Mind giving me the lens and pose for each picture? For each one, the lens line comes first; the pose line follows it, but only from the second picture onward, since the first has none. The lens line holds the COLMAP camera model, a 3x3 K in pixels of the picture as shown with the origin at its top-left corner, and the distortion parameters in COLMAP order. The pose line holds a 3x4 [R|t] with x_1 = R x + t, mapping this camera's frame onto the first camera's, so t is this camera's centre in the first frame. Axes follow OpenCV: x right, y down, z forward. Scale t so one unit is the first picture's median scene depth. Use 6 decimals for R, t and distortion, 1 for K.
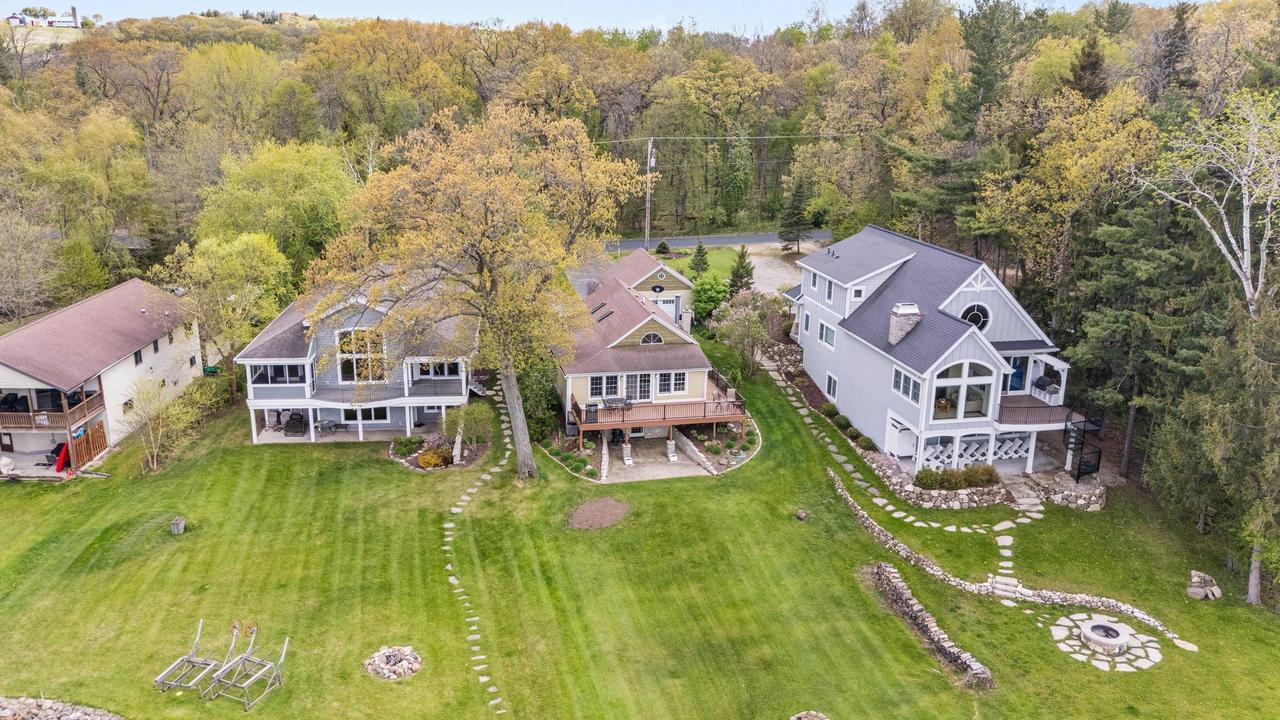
lens RADIAL K [[1024.8, 0, 662.5], [0, 1024.8, 374.4], [0, 0, 1]] dist [0.054805, -0.031342]
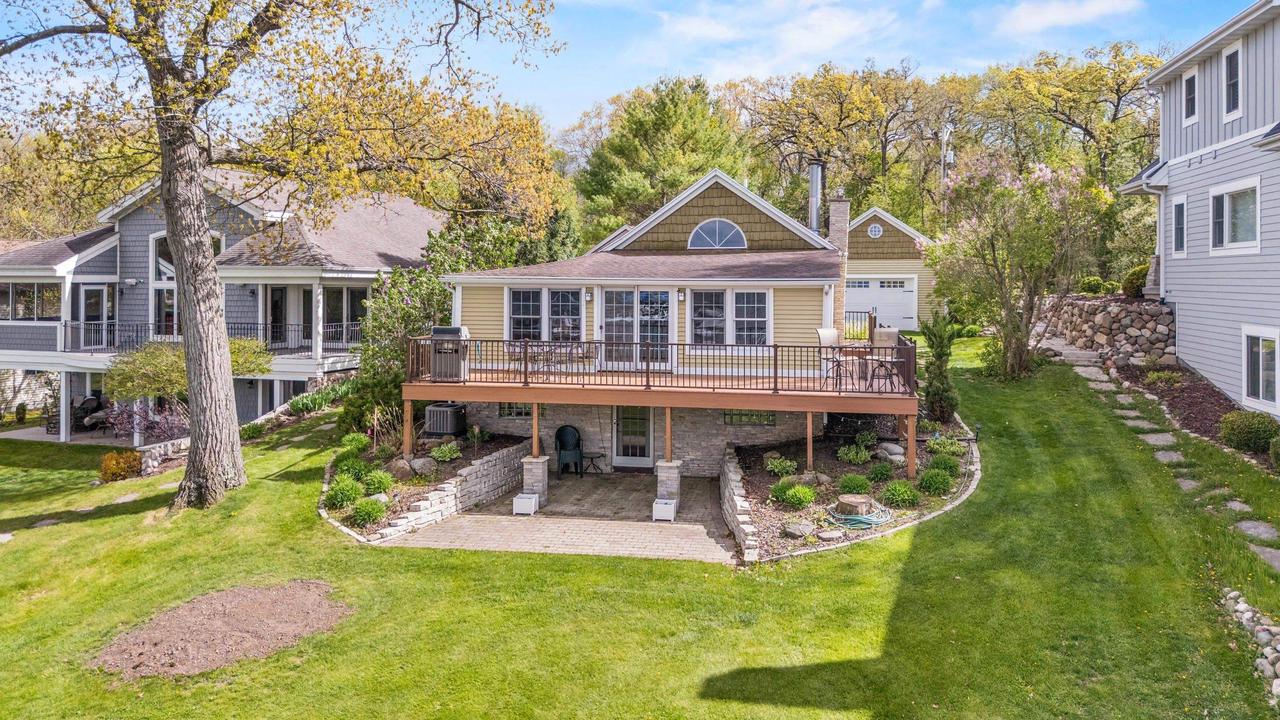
lens RADIAL K [[984.9, 0, 637.5], [0, 984.9, 271.9], [0, 0, 1]] dist [0.058379, -0.044314]
pose [[0.902956, -0.024651, -0.429026, 0.138956], [-0.107179, 0.953886, -0.280383, 0.099583], [0.416154, 0.299156, 0.858674, 0.725383]]
